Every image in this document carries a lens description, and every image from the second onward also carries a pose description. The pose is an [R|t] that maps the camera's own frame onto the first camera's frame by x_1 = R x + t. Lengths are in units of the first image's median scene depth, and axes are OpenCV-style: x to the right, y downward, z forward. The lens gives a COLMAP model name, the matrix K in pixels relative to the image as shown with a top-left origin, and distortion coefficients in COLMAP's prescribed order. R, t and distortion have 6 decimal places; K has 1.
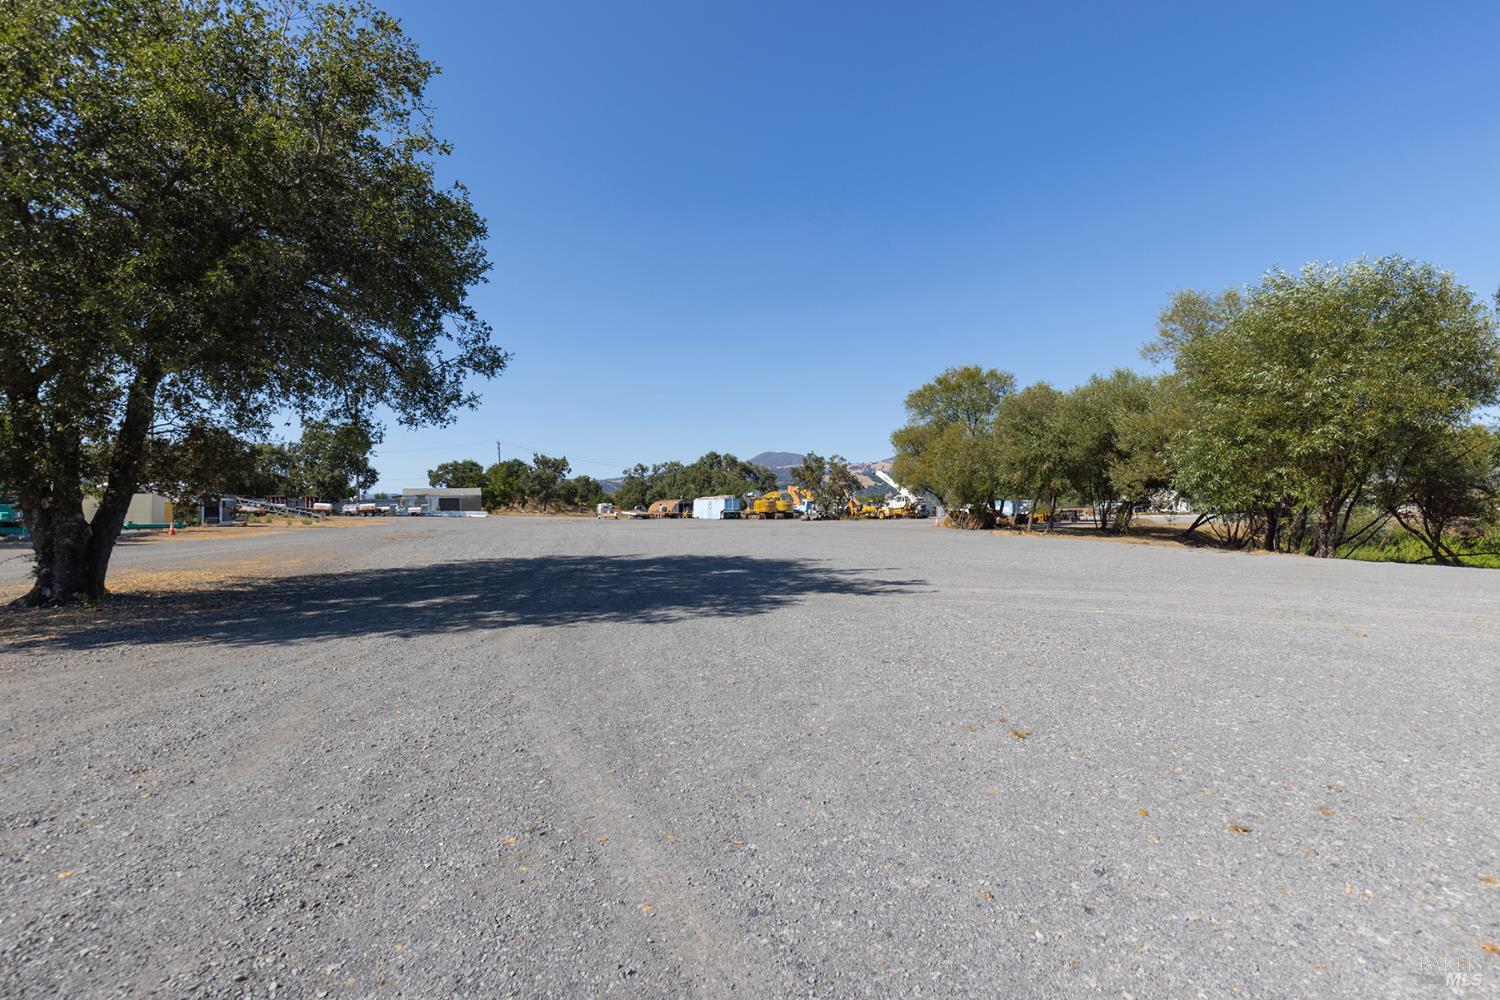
lens RADIAL K [[673.7, 0, 746.6], [0, 673.7, 502.4], [0, 0, 1]] dist [-0.000186, 0.001833]
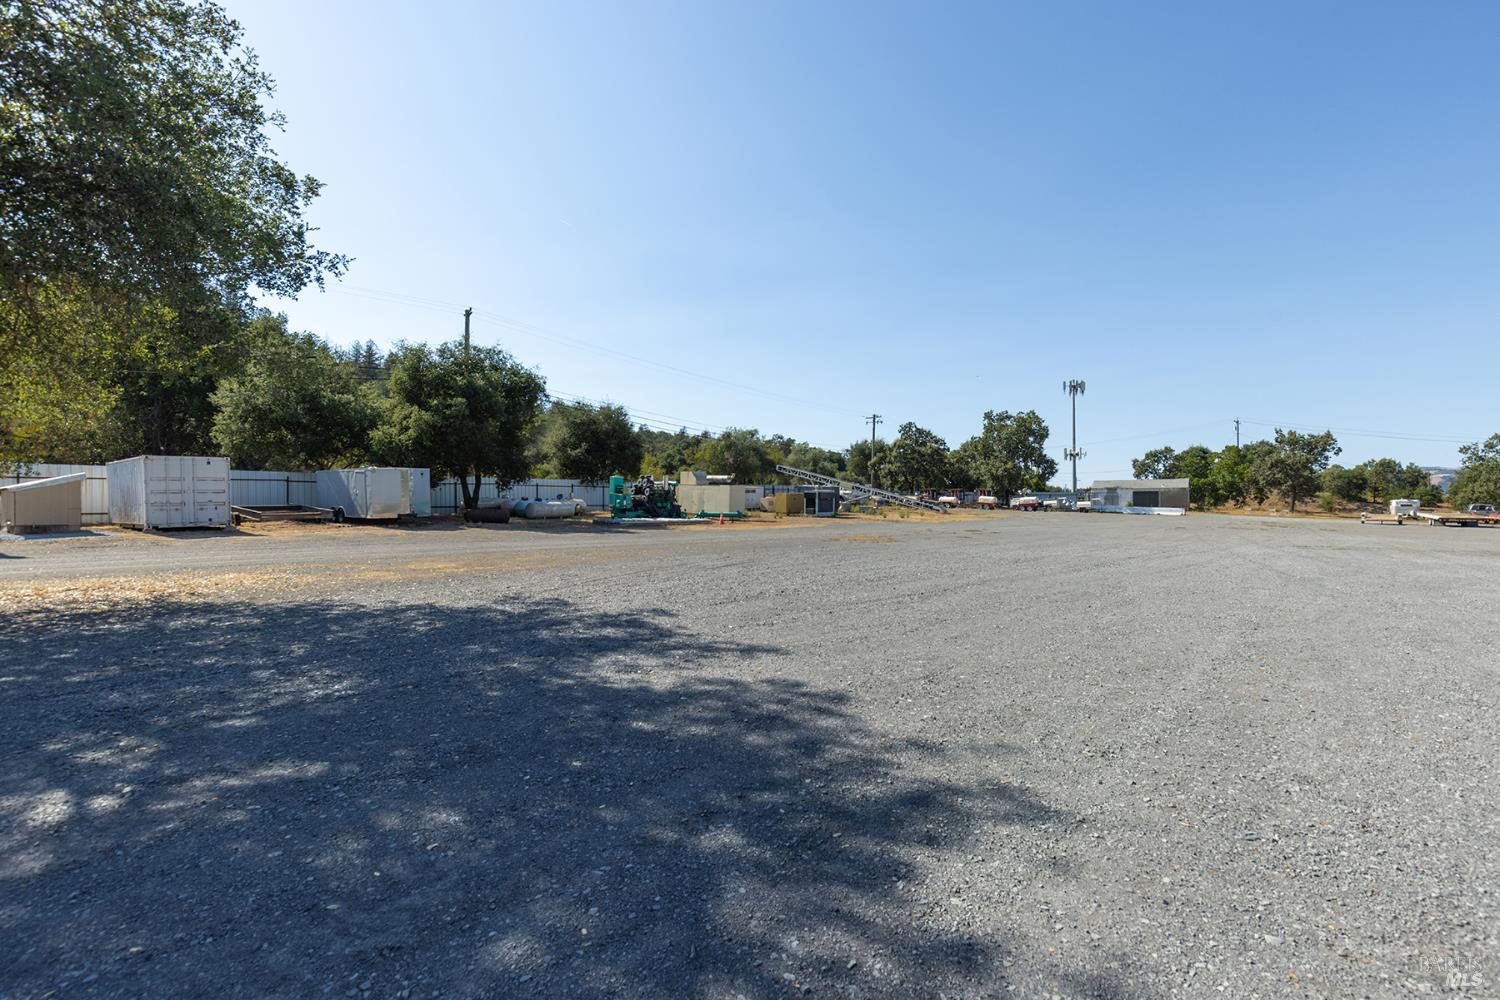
lens RADIAL K [[673.7, 0, 760.2], [0, 673.7, 506.1], [0, 0, 1]] dist [-0.000186, 0.001833]
pose [[0.526395, 0.015681, -0.850096, 0.010913], [-0.005738, 0.999873, 0.014890, 0.001746], [0.850221, -0.002960, 0.526418, 0.146790]]
